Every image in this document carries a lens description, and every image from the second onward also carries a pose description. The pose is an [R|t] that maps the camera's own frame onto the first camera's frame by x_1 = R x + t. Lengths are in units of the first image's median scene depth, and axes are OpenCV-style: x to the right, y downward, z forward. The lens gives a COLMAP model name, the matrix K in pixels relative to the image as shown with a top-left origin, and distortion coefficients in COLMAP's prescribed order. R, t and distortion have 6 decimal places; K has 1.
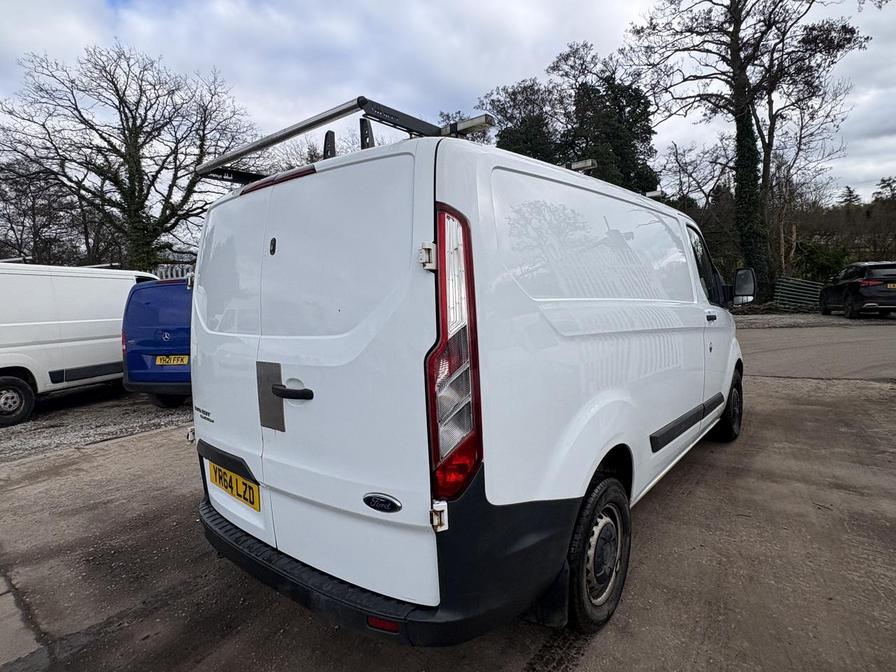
lens RADIAL K [[497.9, 0, 448.0], [0, 497.9, 336.0], [0, 0, 1]] dist [0.004162, 0.000310]
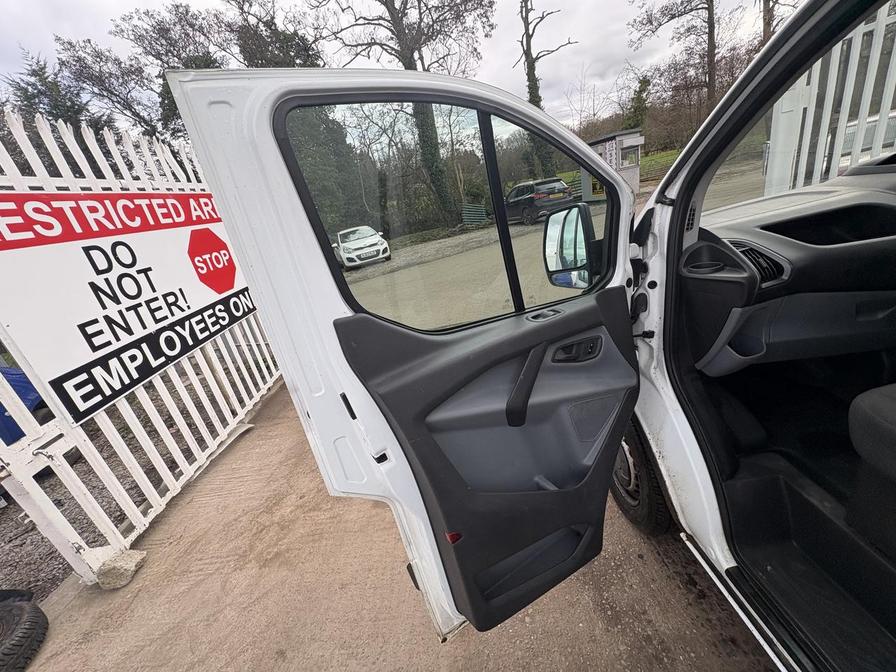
lens RADIAL K [[350.6, 0, 446.3], [0, 350.6, 337.8], [0, 0, 1]] dist [-0.001401, -0.000318]
pose [[0.757467, -0.333604, 0.561206, -0.018230], [0.225326, 0.940358, 0.254861, -0.029660], [-0.612757, -0.066594, 0.787460, 0.250499]]
